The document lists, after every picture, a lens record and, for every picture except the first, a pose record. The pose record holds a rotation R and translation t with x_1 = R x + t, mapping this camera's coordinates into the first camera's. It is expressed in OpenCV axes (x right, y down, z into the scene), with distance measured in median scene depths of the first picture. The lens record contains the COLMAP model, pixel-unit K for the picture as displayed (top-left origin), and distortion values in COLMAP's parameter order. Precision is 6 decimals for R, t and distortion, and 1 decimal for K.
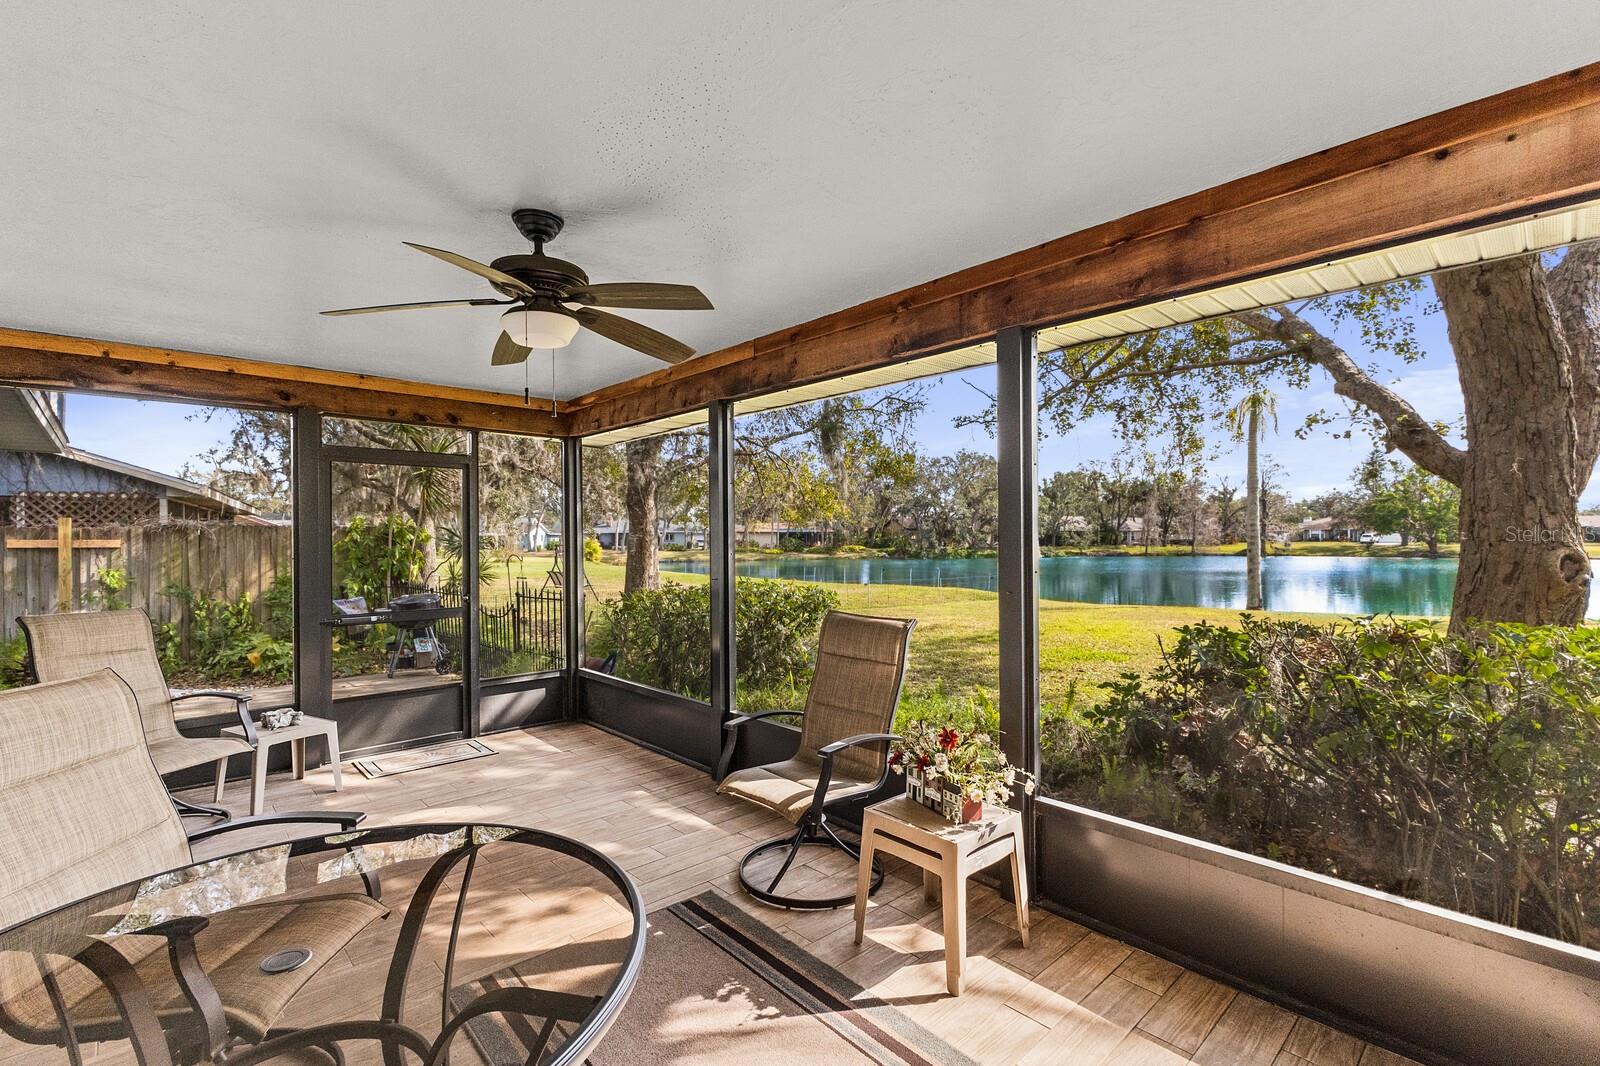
lens RADIAL K [[691.6, 0, 801.3], [0, 691.6, 541.3], [0, 0, 1]] dist [0.021972, -0.000083]
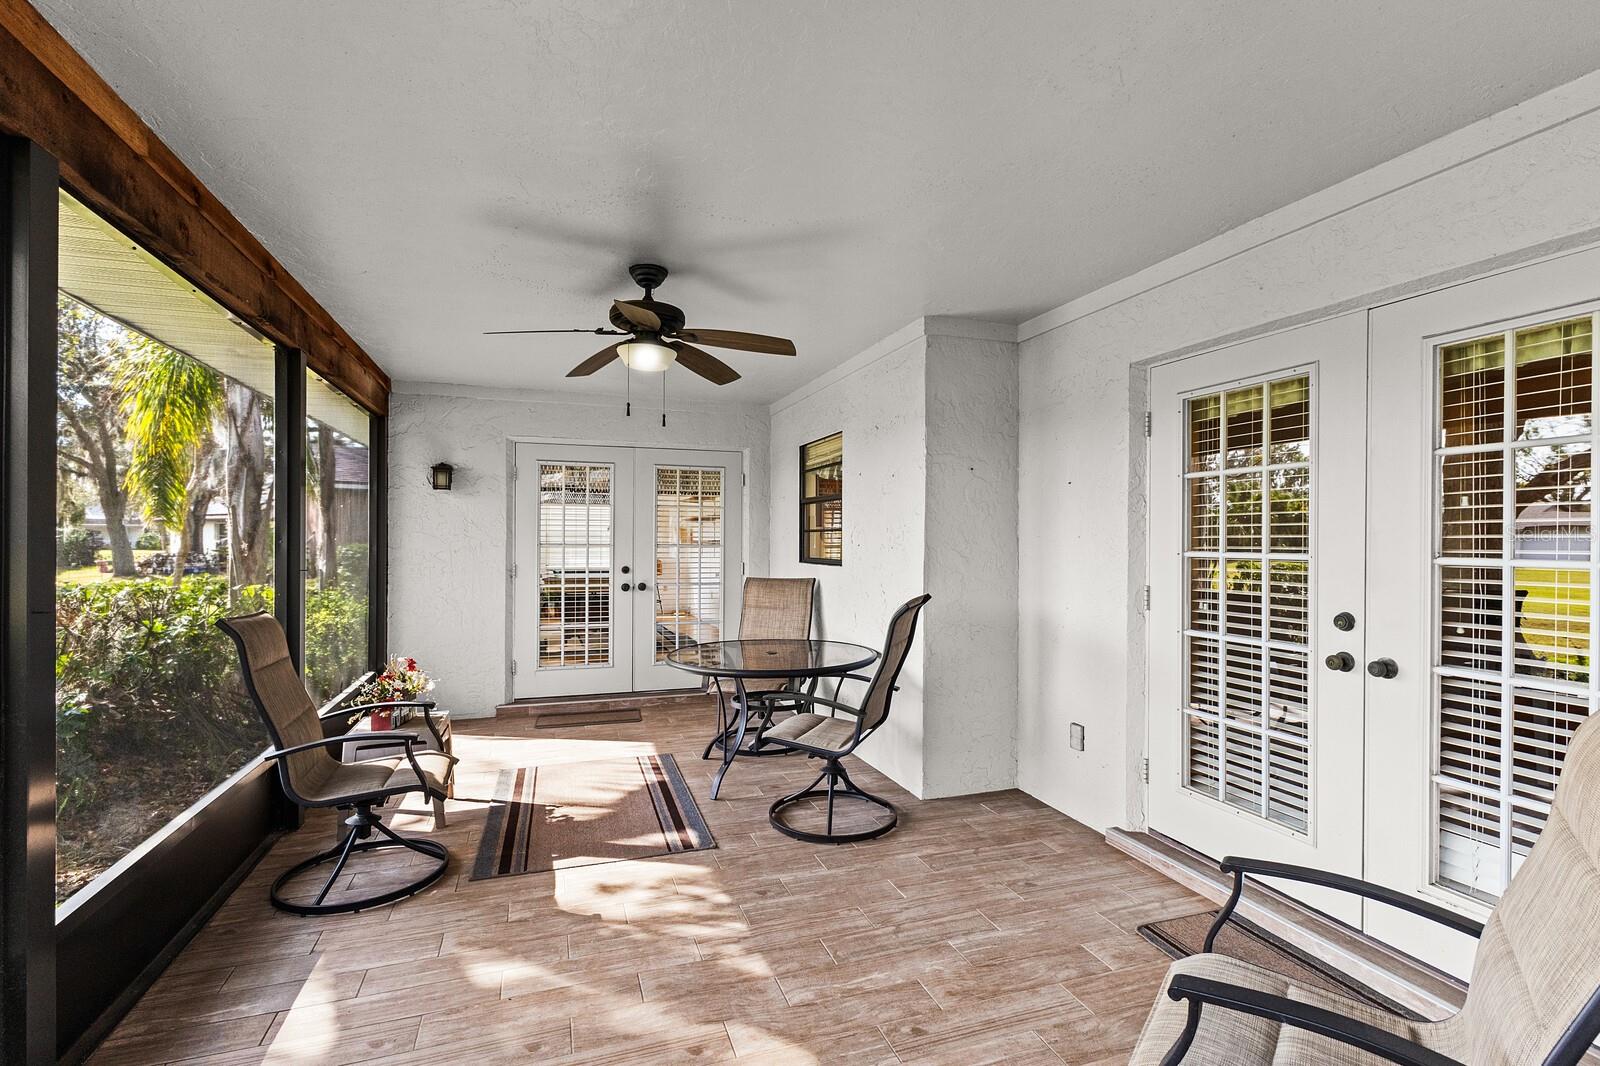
lens RADIAL K [[730.8, 0, 792.8], [0, 730.8, 549.8], [0, 0, 1]] dist [-0.000526, -0.003677]
pose [[-0.908794, 0.001512, 0.417242, -0.869327], [0.001805, 0.999998, 0.000308, 0.032302], [-0.417240, 0.001033, -0.908796, 1.557434]]
